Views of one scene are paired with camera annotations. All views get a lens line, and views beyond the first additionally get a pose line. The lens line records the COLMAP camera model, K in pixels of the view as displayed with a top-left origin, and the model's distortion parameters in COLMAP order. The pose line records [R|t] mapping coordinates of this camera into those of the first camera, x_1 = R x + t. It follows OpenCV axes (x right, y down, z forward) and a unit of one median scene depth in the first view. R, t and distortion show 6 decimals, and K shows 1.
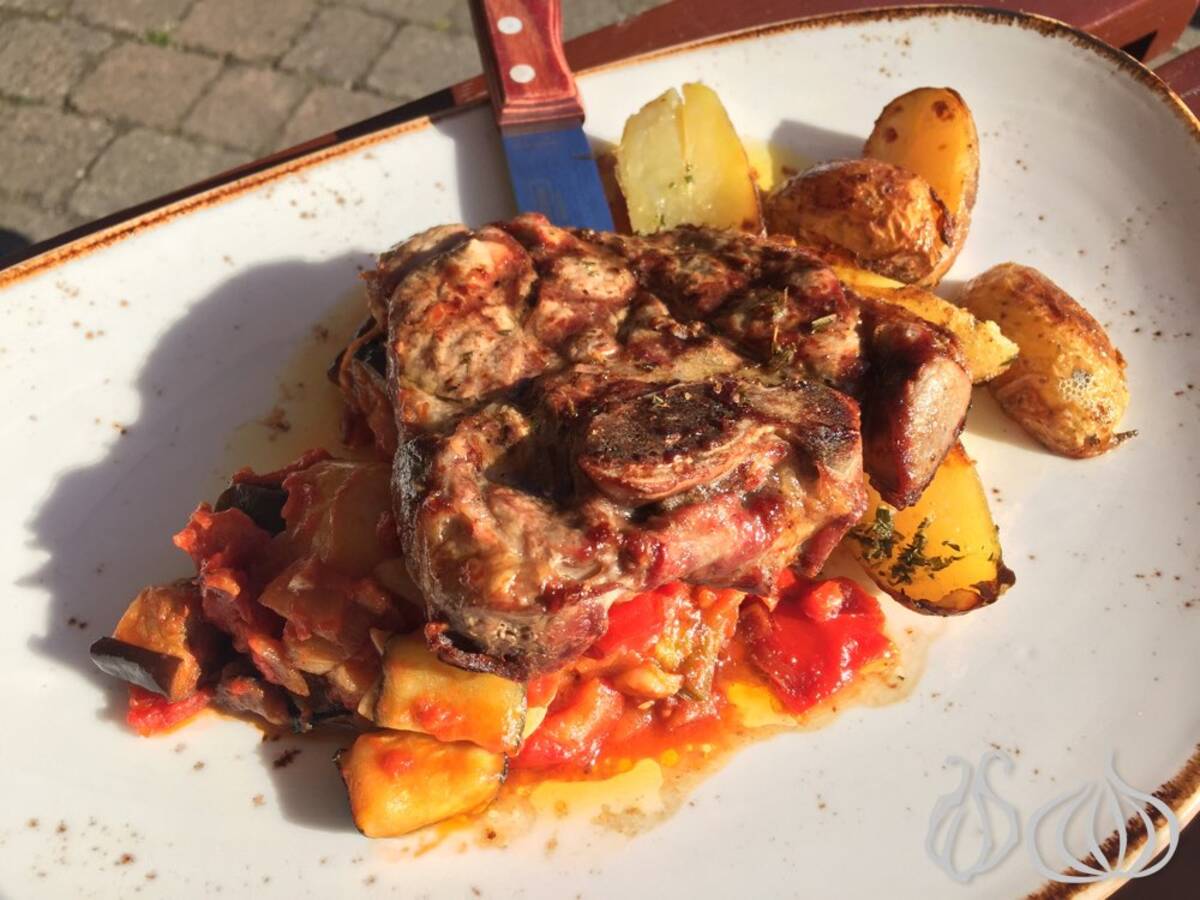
lens RADIAL K [[994.1, 0, 602.4], [0, 994.1, 442.7], [0, 0, 1]] dist [0.059554, -0.104092]
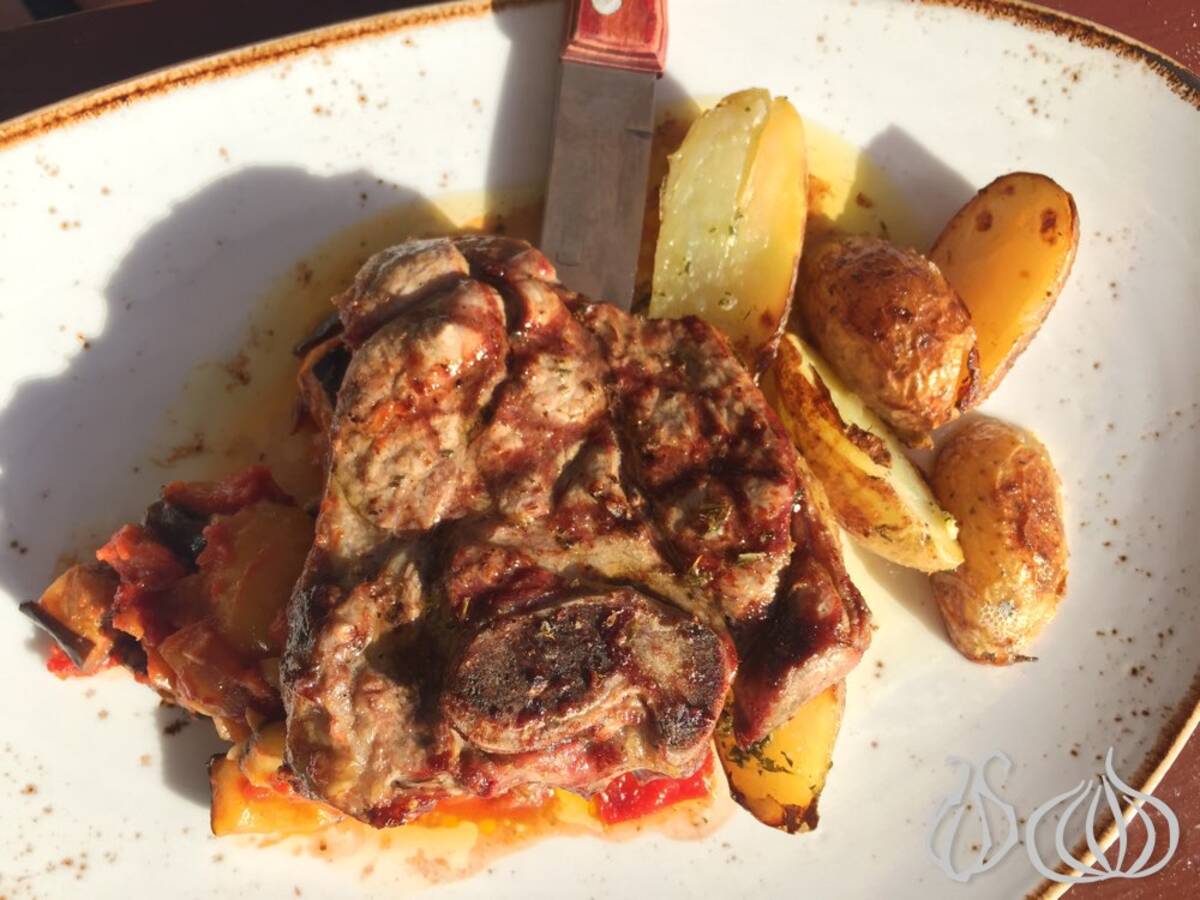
lens RADIAL K [[994.1, 0, 602.4], [0, 994.1, 442.7], [0, 0, 1]] dist [0.059554, -0.104092]
pose [[0.947040, 0.320493, 0.020004, 0.025544], [-0.296314, 0.848186, 0.439066, -0.596610], [0.123750, -0.421740, 0.898232, 0.138731]]
